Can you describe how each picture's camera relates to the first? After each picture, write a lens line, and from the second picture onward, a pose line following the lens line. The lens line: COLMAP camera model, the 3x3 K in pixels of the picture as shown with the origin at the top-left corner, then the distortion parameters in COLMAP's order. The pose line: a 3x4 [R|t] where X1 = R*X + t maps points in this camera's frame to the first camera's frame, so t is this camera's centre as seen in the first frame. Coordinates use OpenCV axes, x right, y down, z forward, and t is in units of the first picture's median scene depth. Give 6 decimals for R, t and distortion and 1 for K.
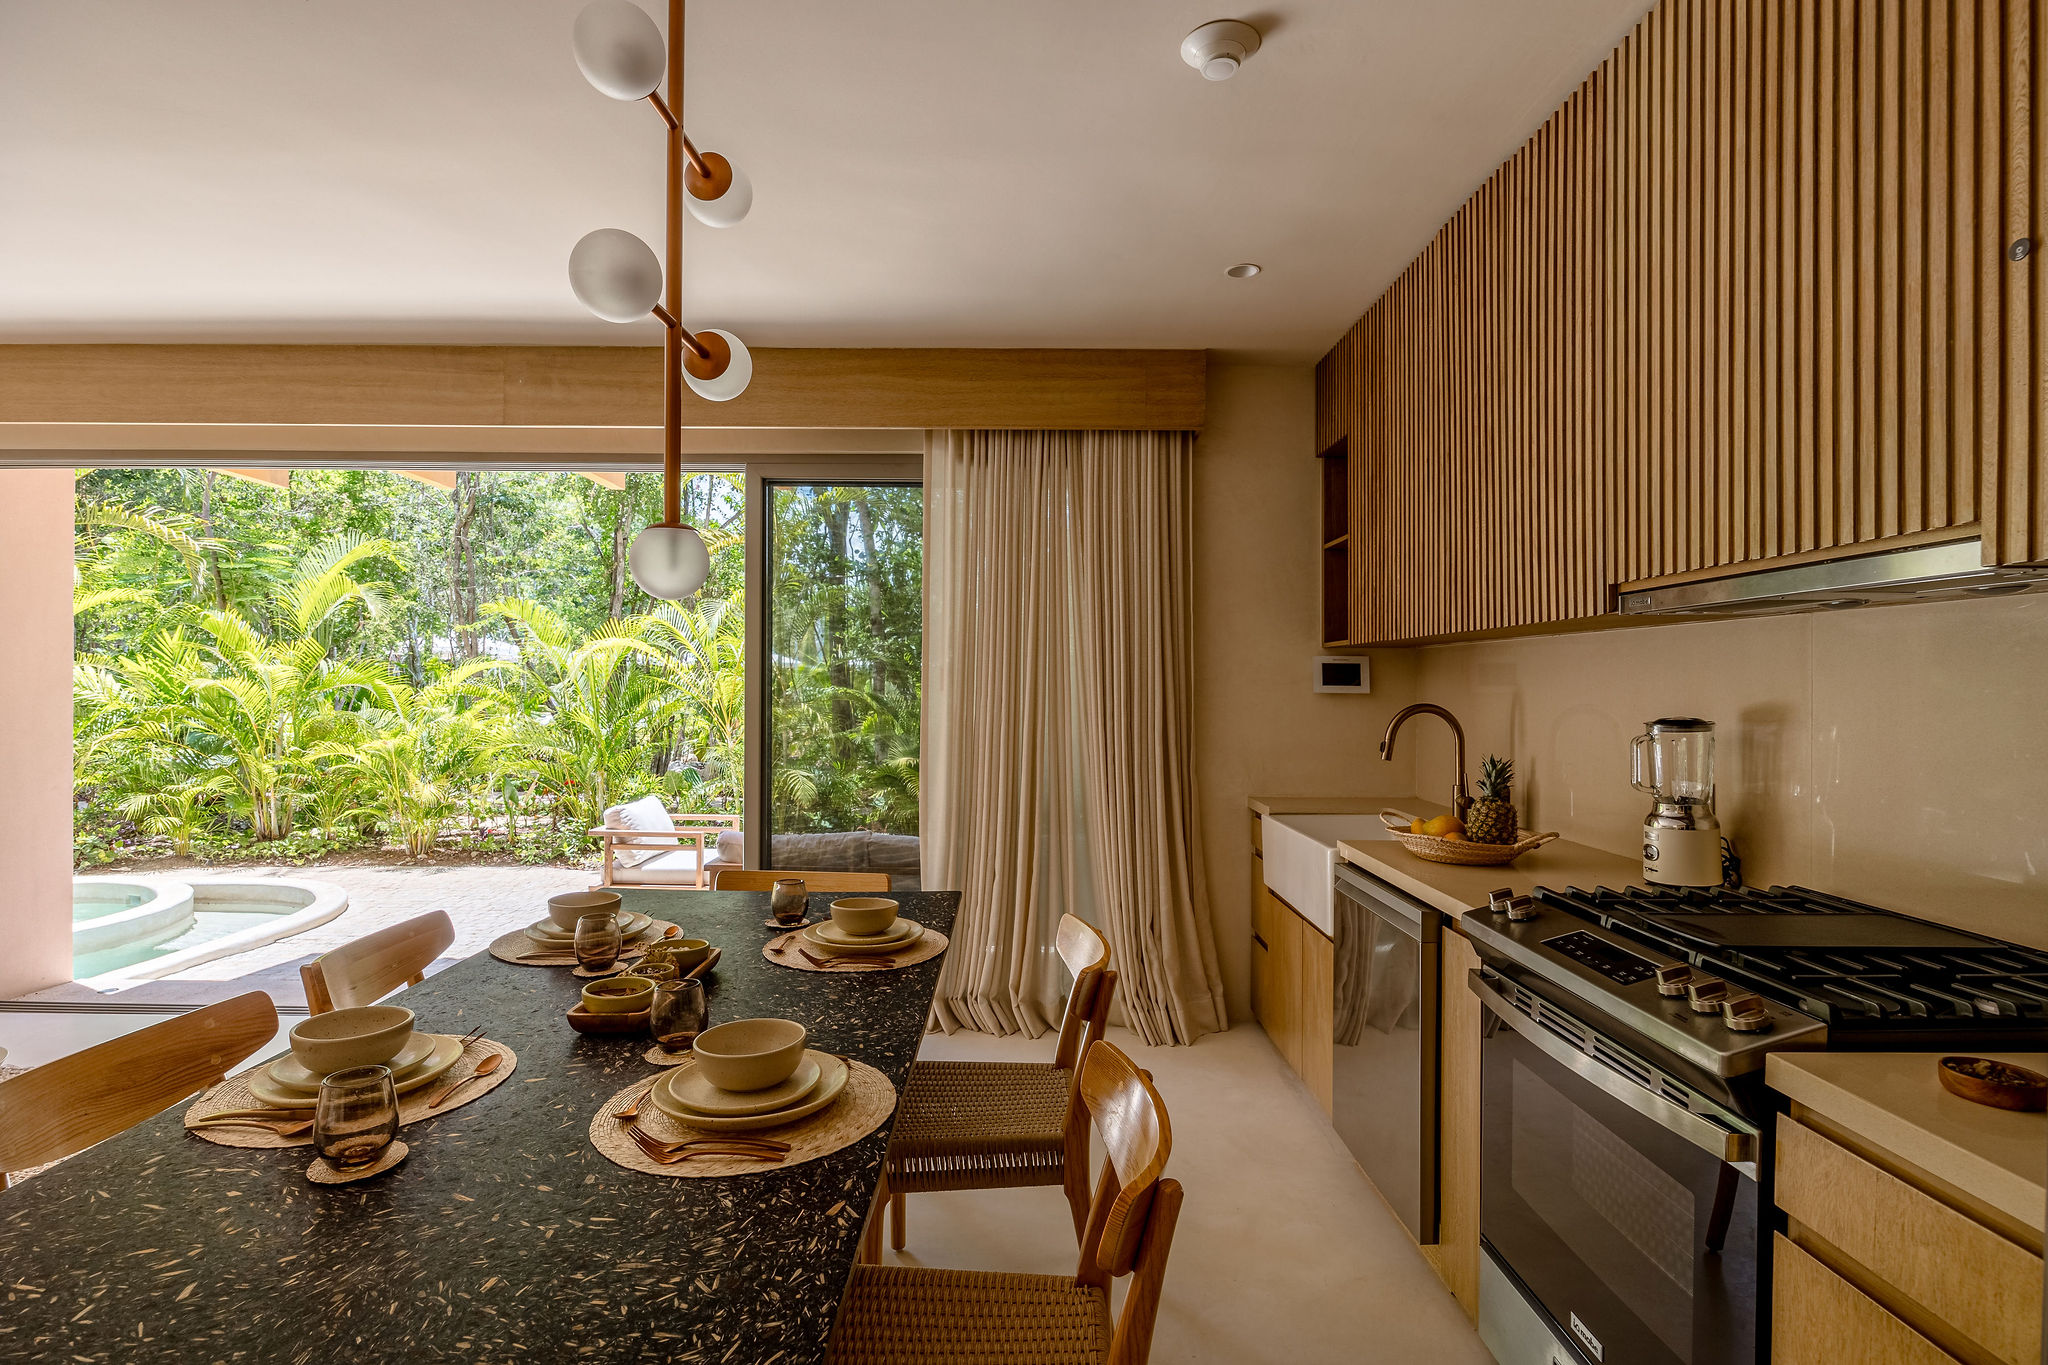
lens RADIAL K [[1011.4, 0, 1023.7], [0, 1011.4, 690.0], [0, 0, 1]] dist [-0.008695, 0.000144]
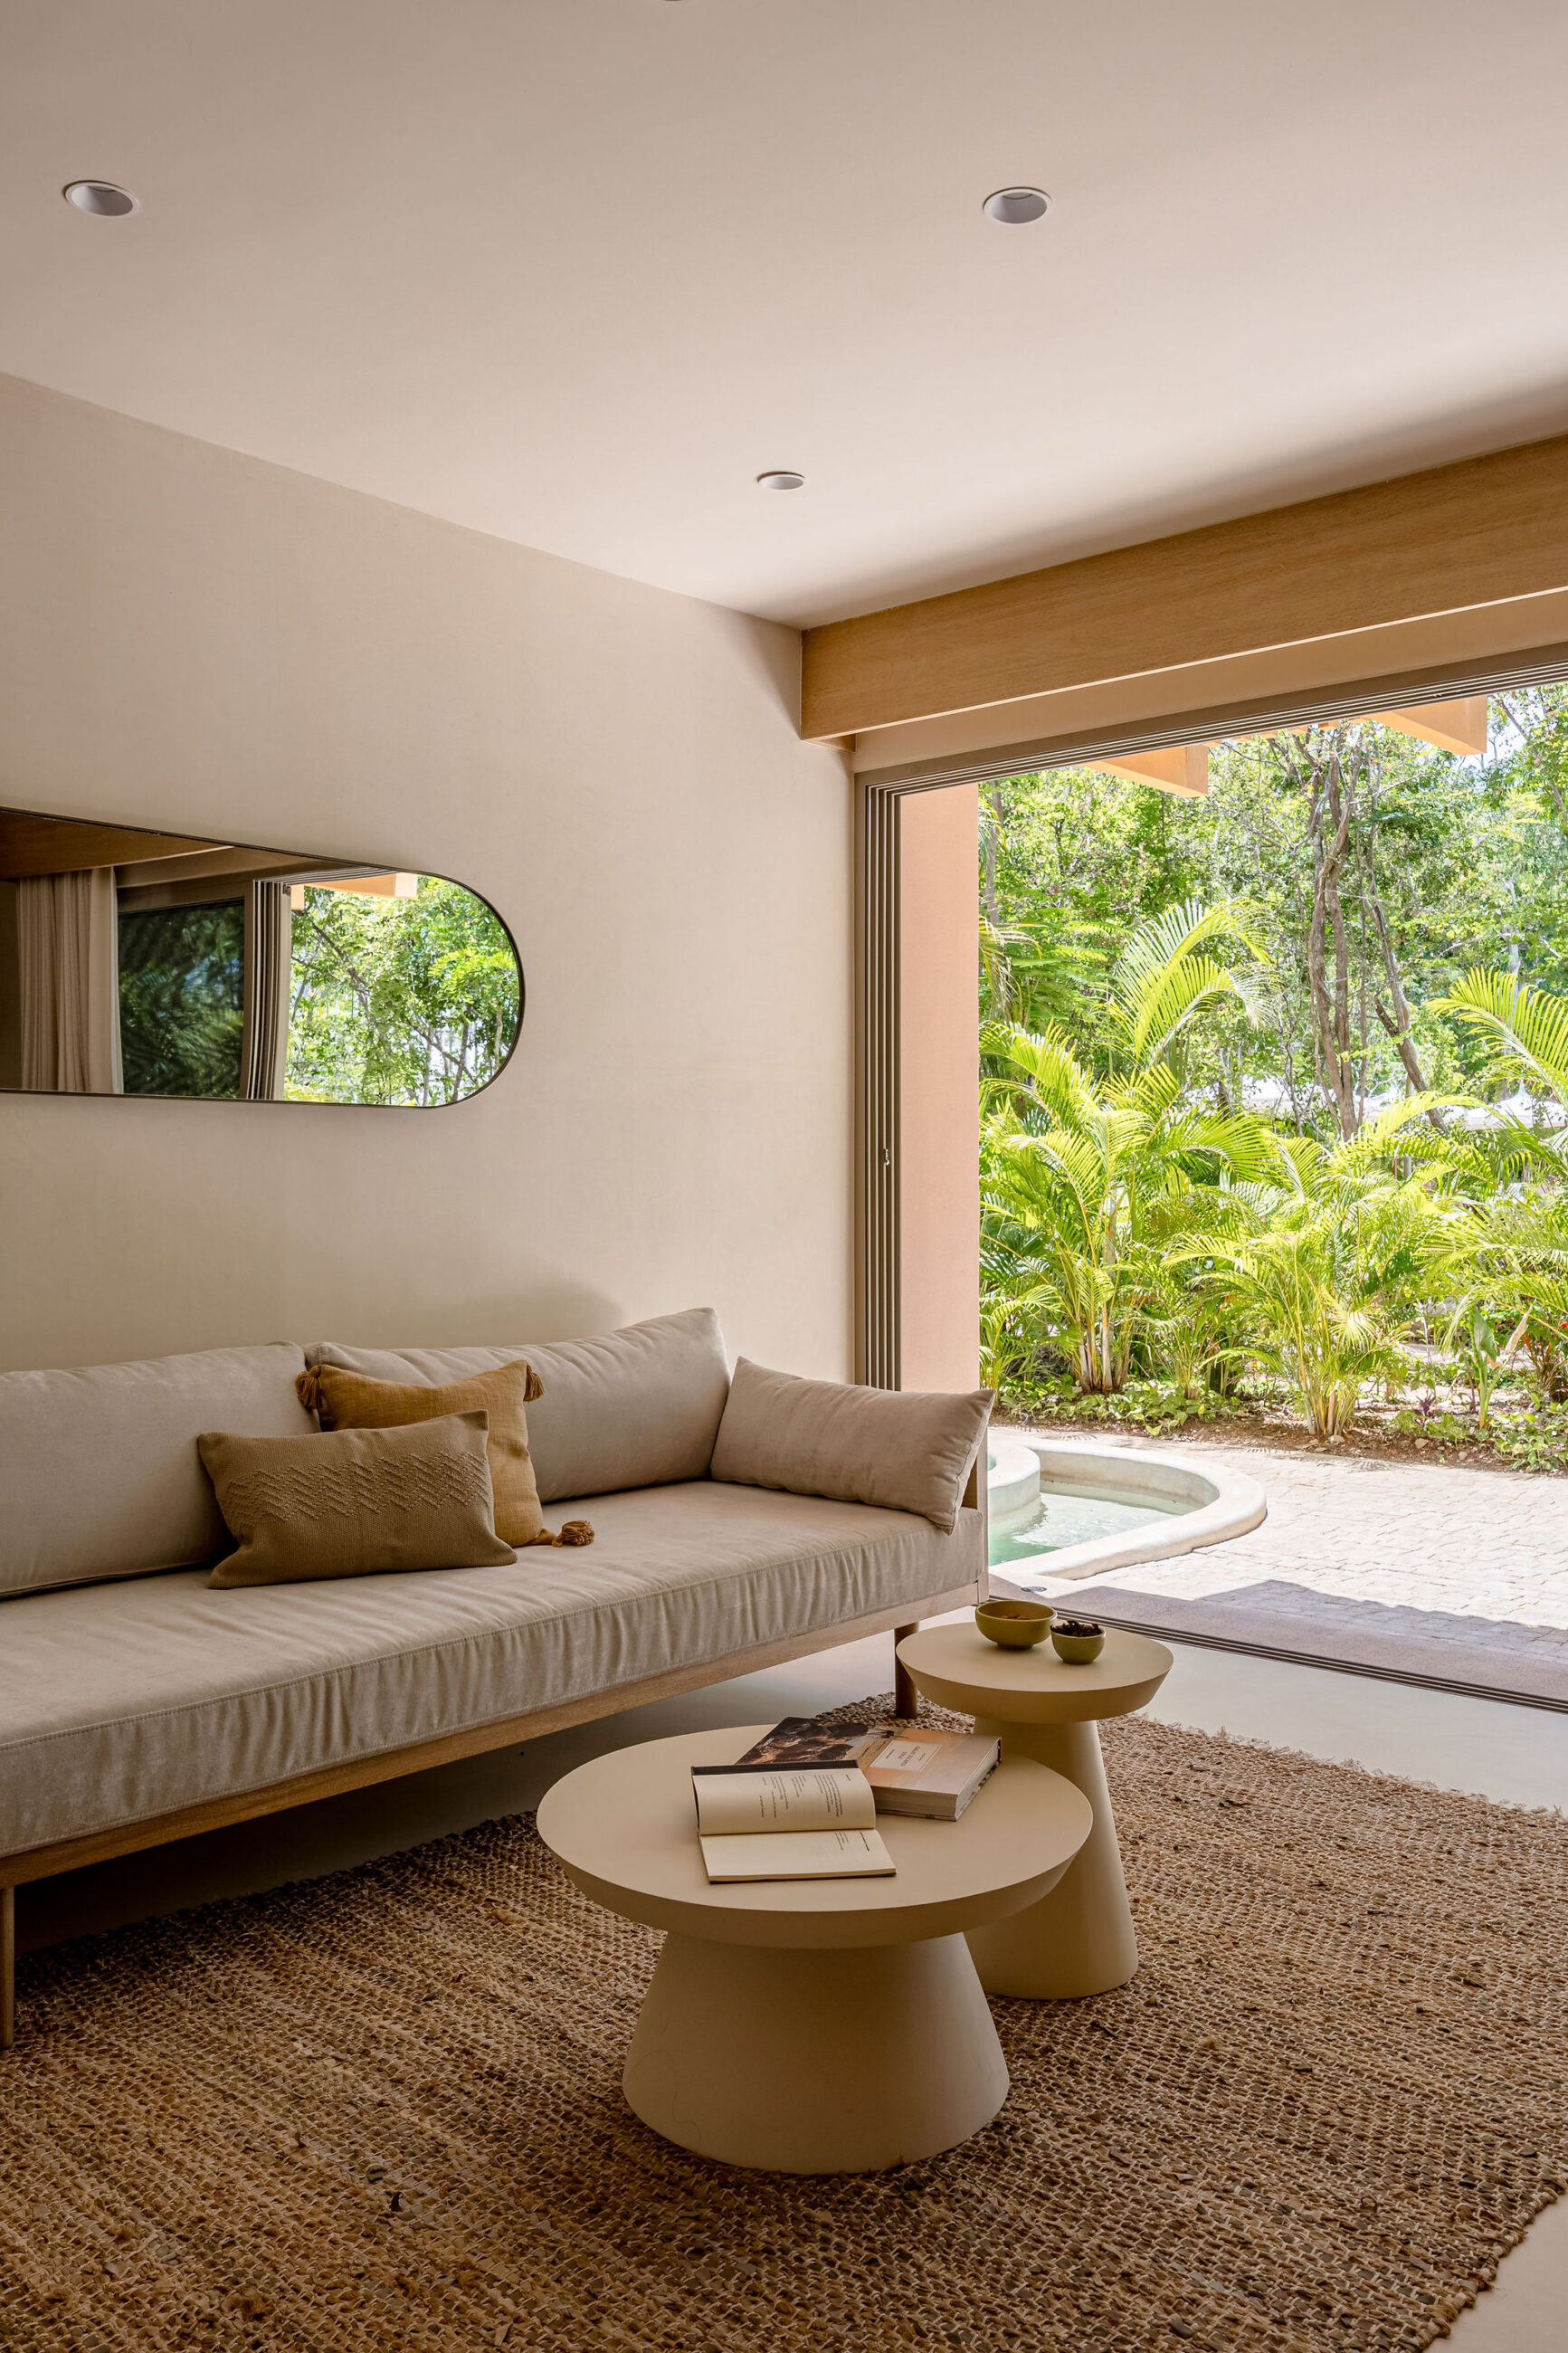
lens RADIAL K [[1891.6, 0, 770.4], [0, 1891.6, 1170.6], [0, 0, 1]] dist [0.001172, 0.001064]
pose [[0.740577, -0.010568, -0.671888, -0.257653], [0.005822, 0.999940, -0.009311, 0.048866], [0.671946, 0.002983, 0.740594, -0.012320]]
